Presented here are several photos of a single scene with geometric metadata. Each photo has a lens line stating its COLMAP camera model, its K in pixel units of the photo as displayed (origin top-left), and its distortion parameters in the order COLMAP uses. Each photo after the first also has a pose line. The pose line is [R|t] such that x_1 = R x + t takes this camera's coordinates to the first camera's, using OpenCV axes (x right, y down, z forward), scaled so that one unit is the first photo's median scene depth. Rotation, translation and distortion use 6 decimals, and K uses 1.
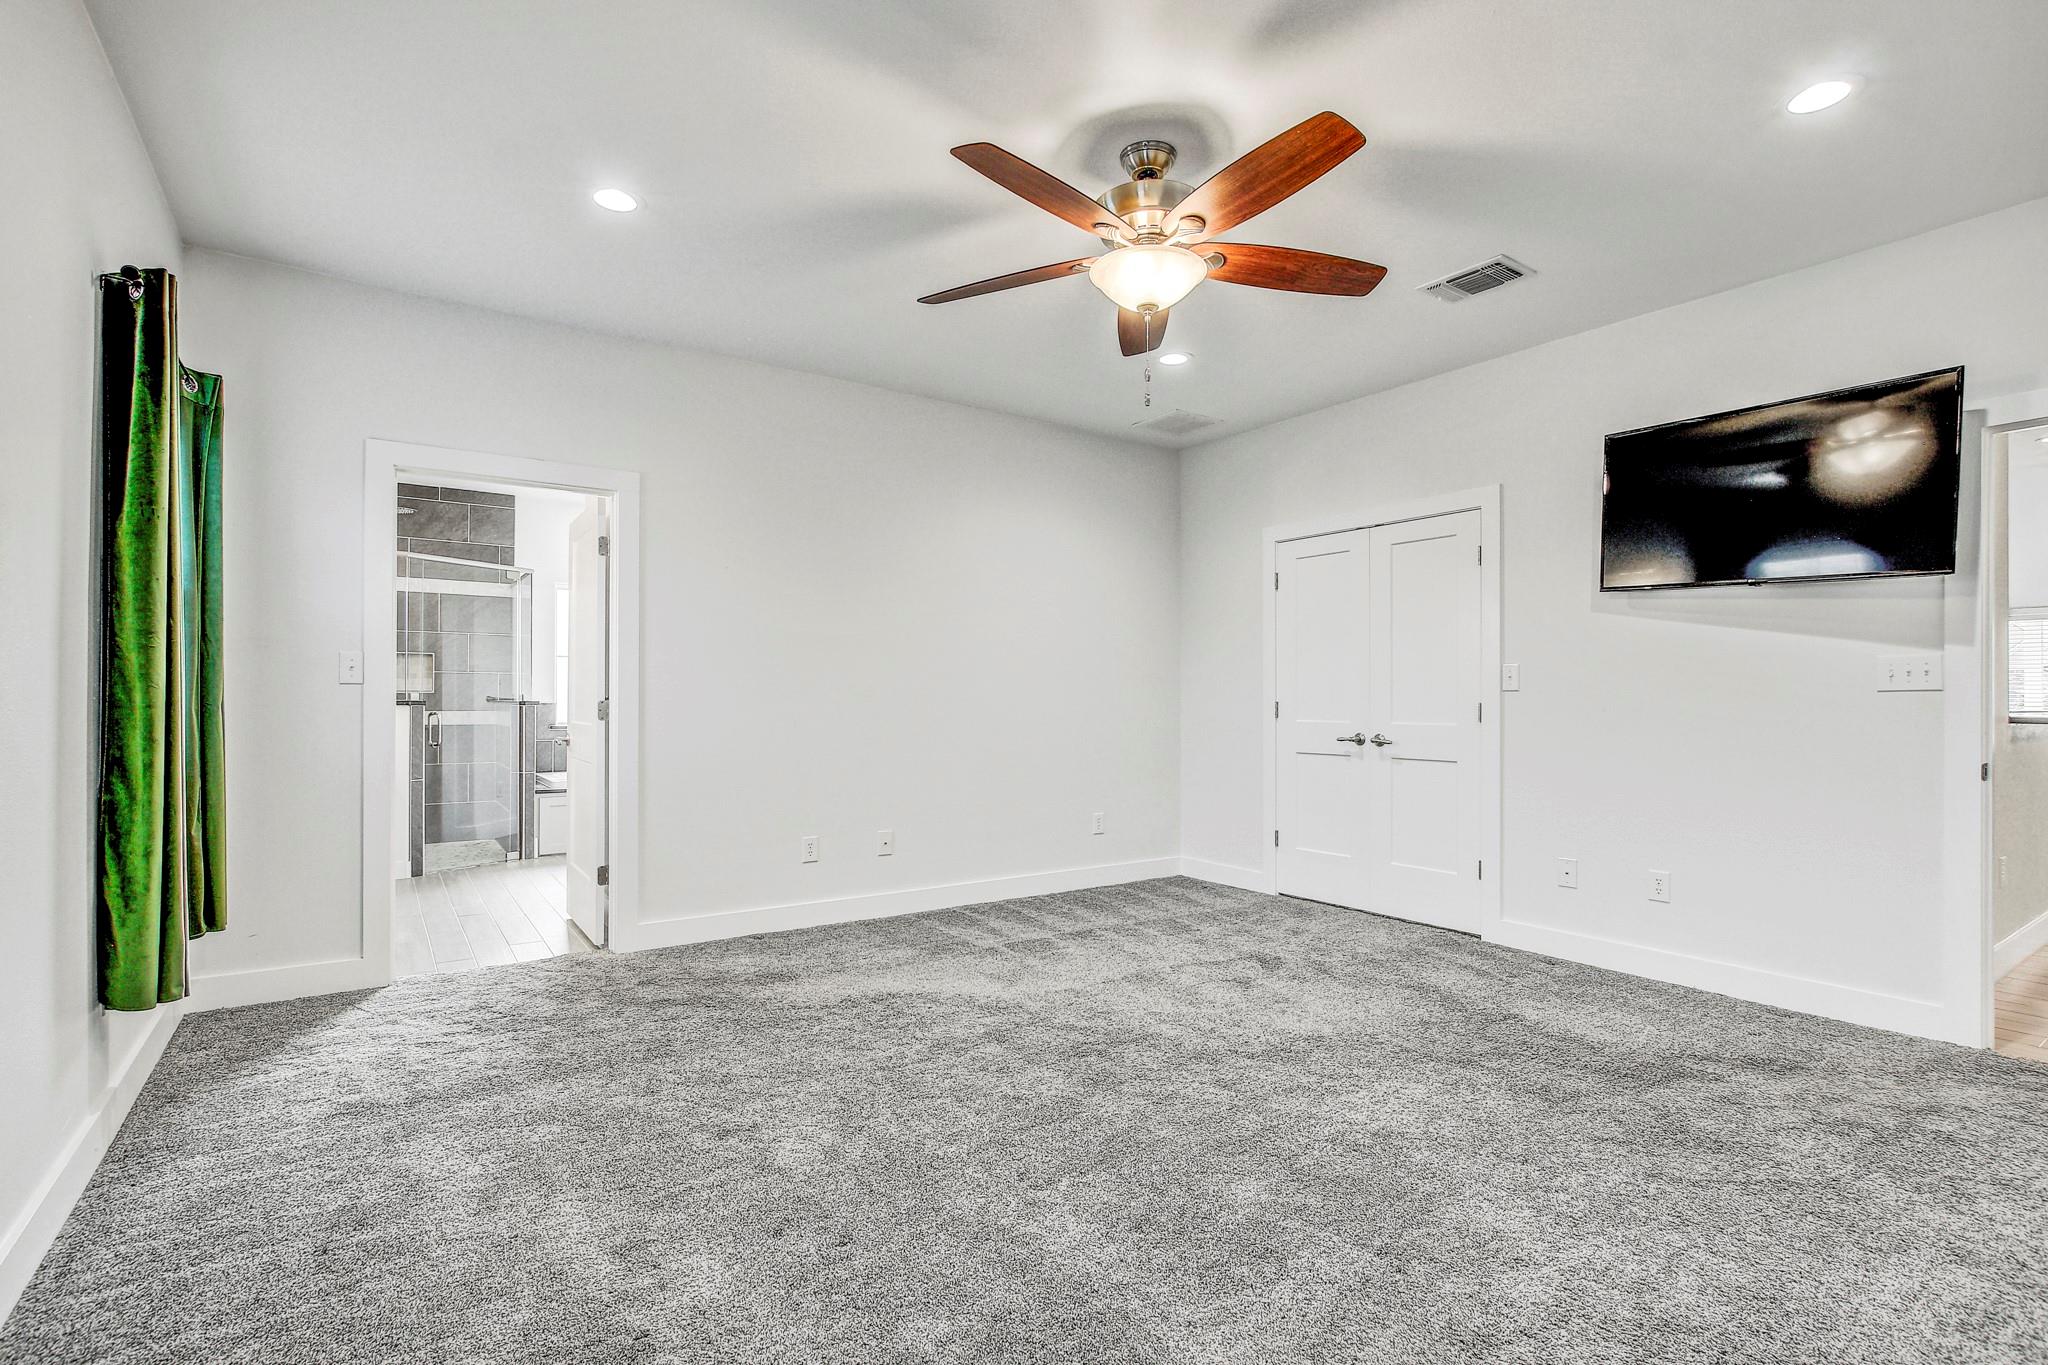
lens RADIAL K [[945.0, 0, 1024.0], [0, 945.0, 682.5], [0, 0, 1]] dist [-0.012411, 0.000324]
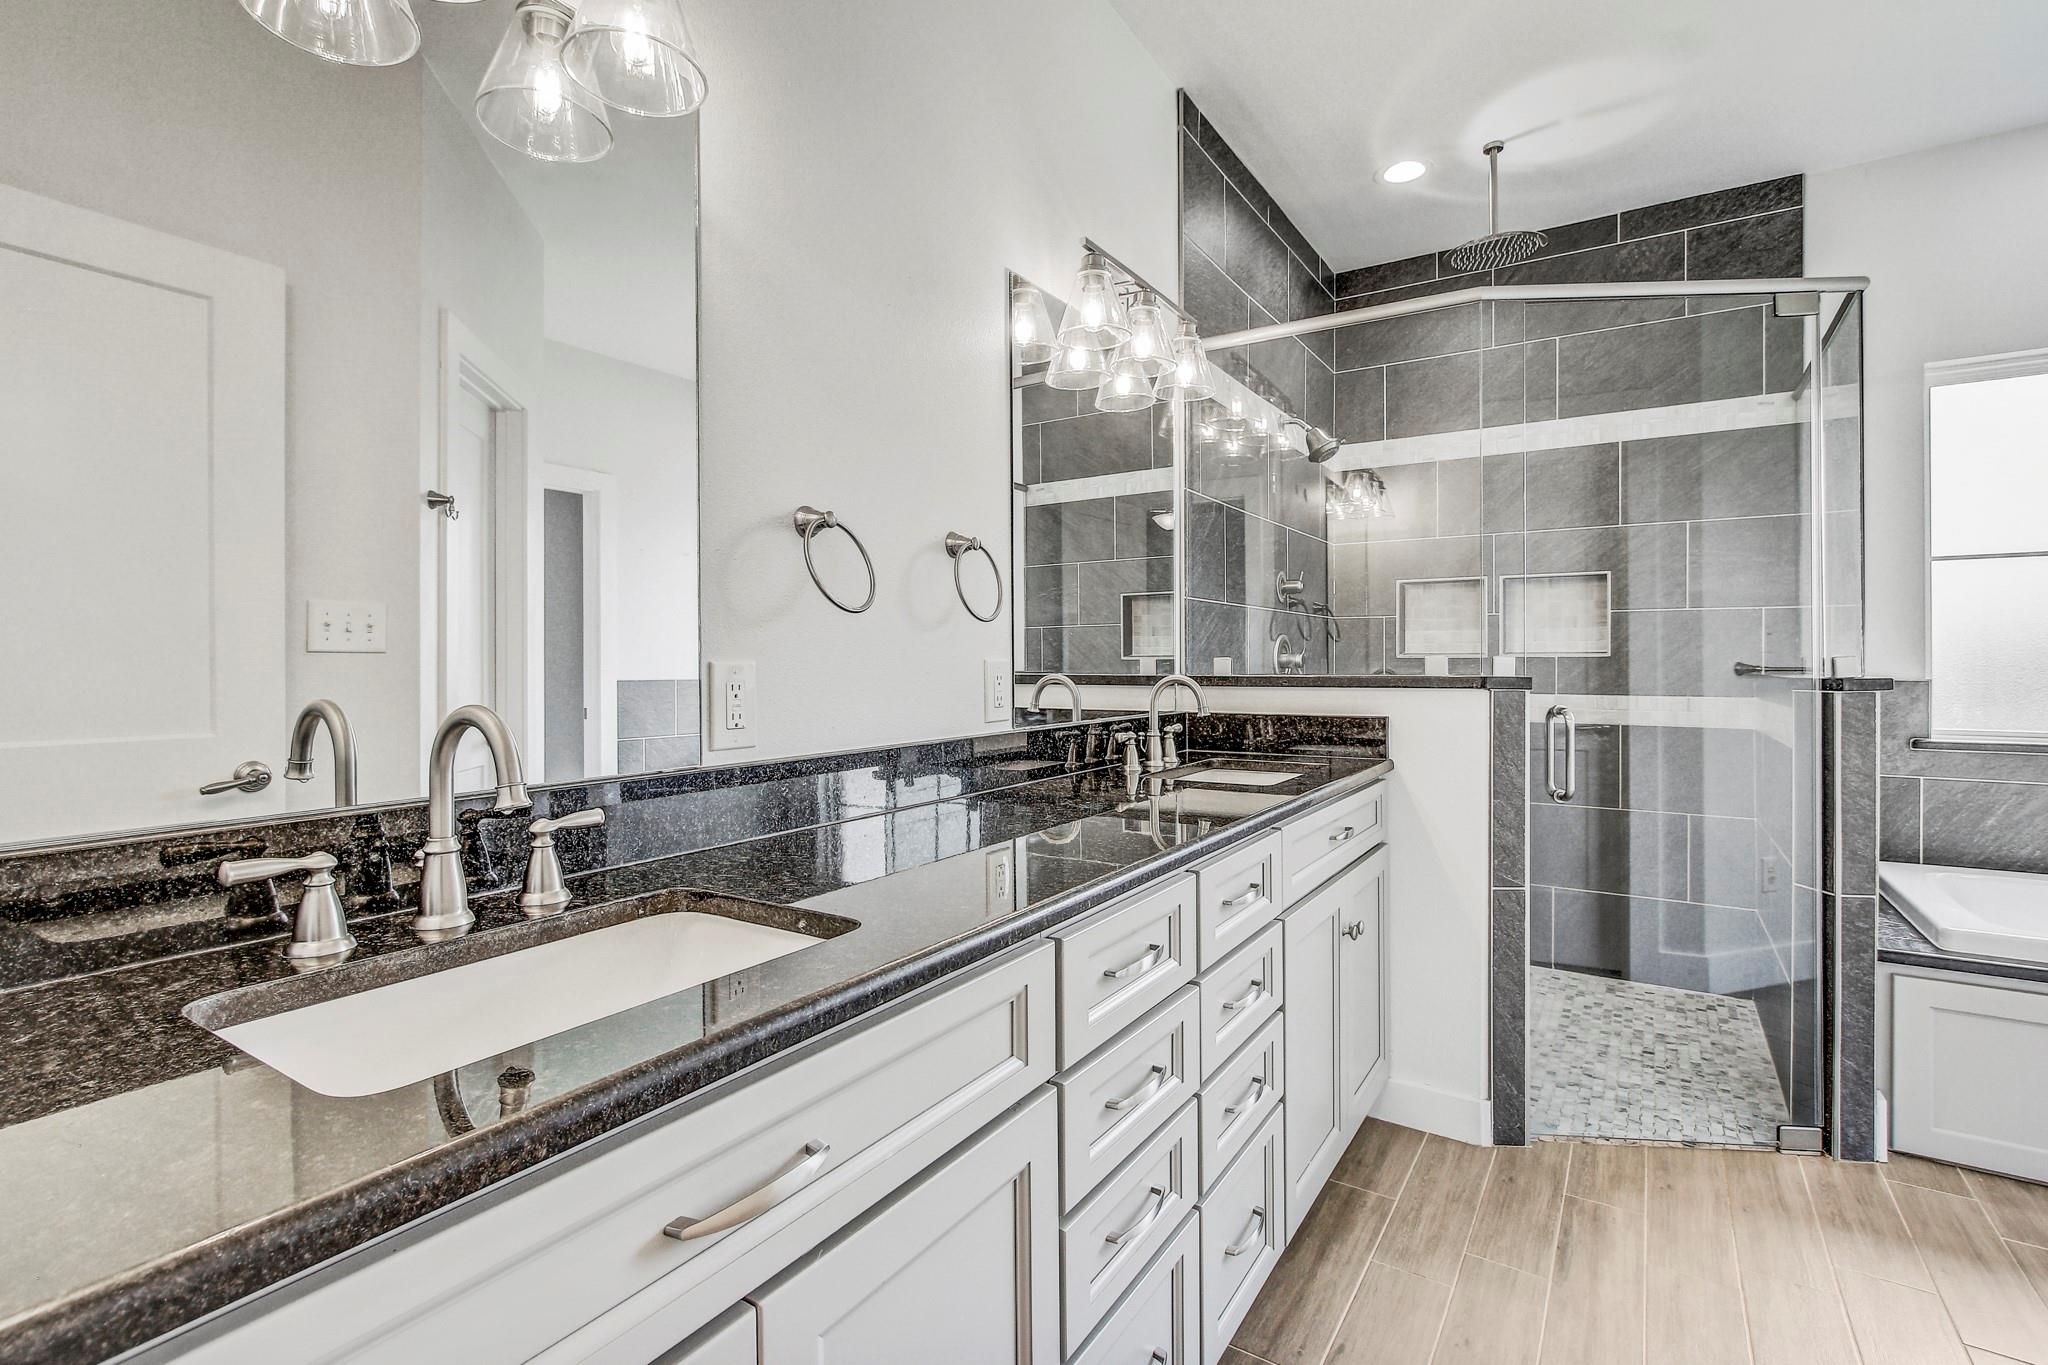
lens RADIAL K [[958.4, 0, 1011.5], [0, 958.4, 663.0], [0, 0, 1]] dist [-0.014804, -0.000027]
pose [[0.370088, 0.004818, -0.928984, -0.294923], [0.008868, 0.999923, 0.008719, 0.007741], [0.928954, -0.011465, 0.370017, 0.541986]]
